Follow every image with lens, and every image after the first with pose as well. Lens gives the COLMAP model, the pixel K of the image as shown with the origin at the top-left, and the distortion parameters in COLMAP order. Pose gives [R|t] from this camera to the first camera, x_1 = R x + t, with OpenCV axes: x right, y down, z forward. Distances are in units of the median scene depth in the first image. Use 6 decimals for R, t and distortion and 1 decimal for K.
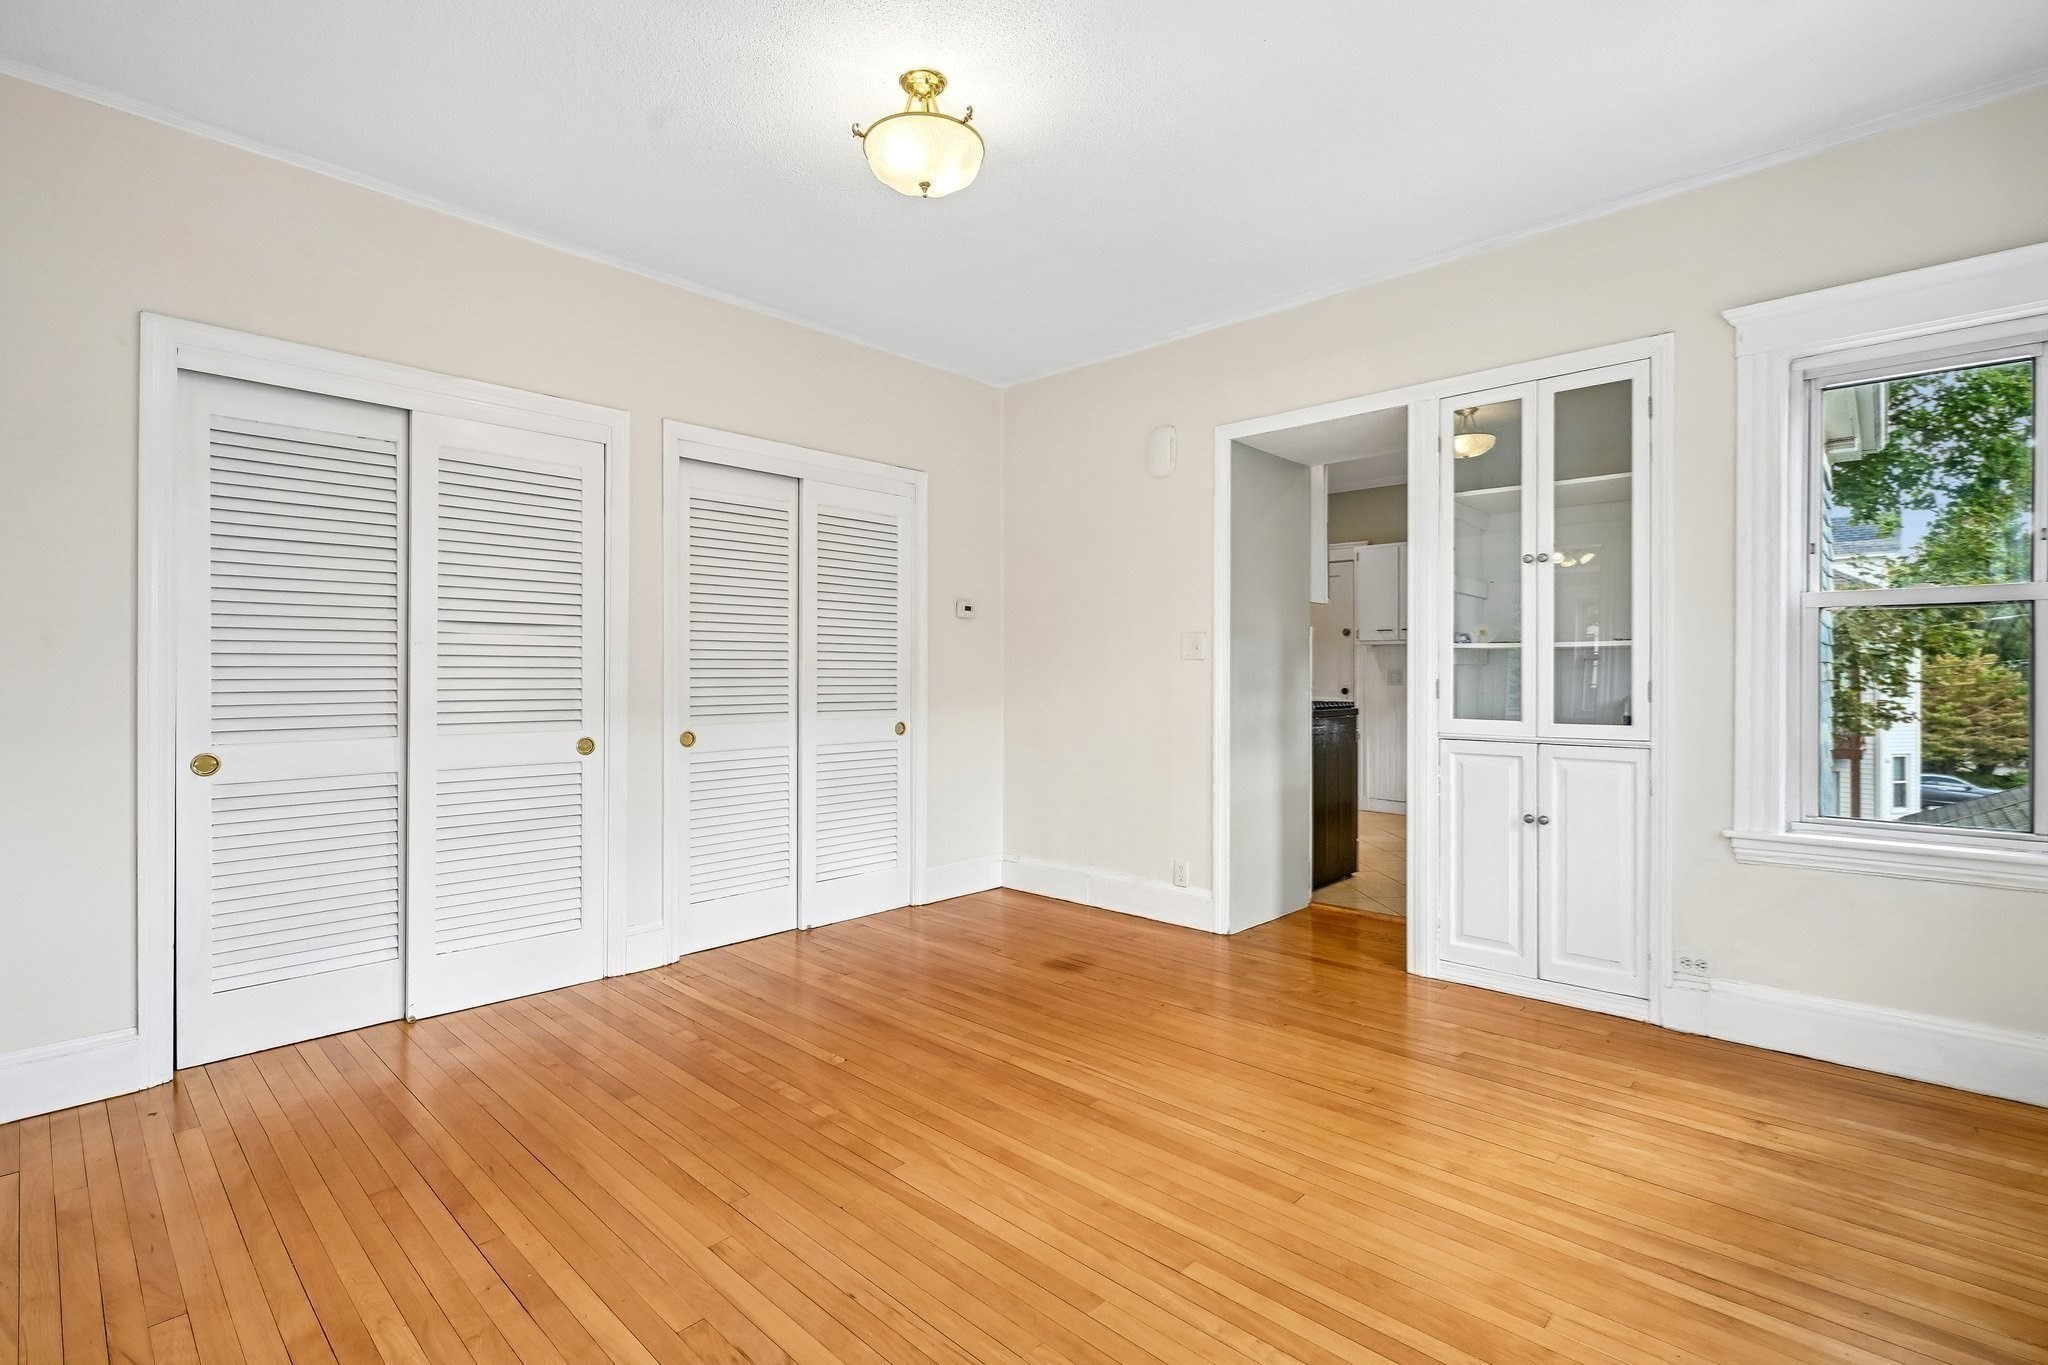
lens RADIAL K [[931.3, 0, 1016.3], [0, 931.3, 676.6], [0, 0, 1]] dist [-0.003685, -0.000218]
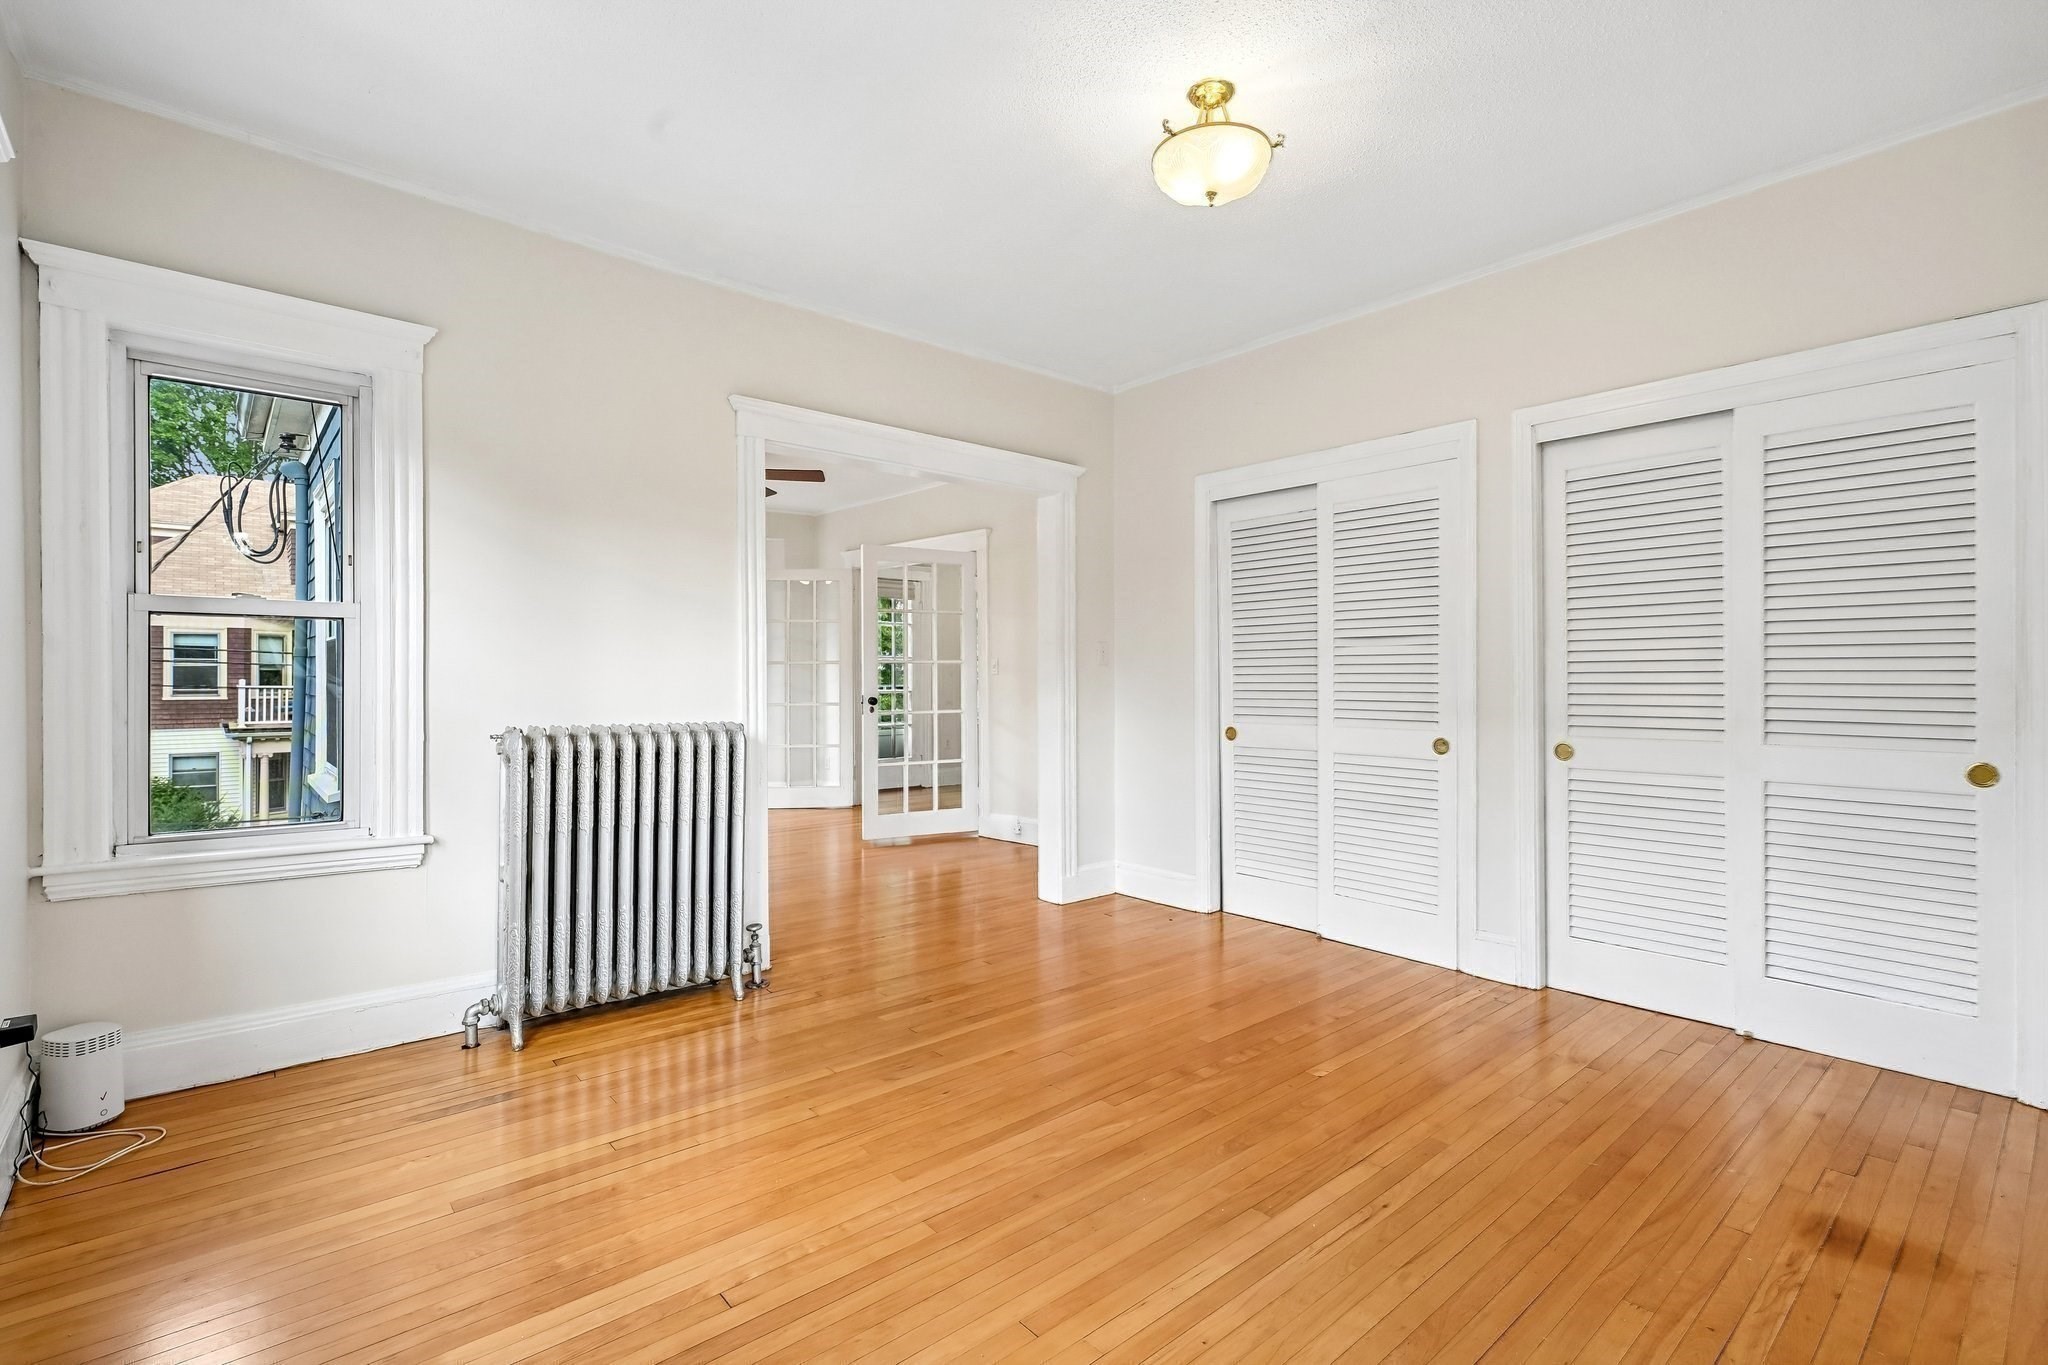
lens RADIAL K [[931.3, 0, 1034.7], [0, 931.3, 680.4], [0, 0, 1]] dist [-0.003685, -0.000218]
pose [[-0.086041, 0.002028, -0.996290, 0.706296], [-0.000882, 0.999997, 0.002111, -0.003226], [0.996291, 0.001061, -0.086039, 0.684748]]
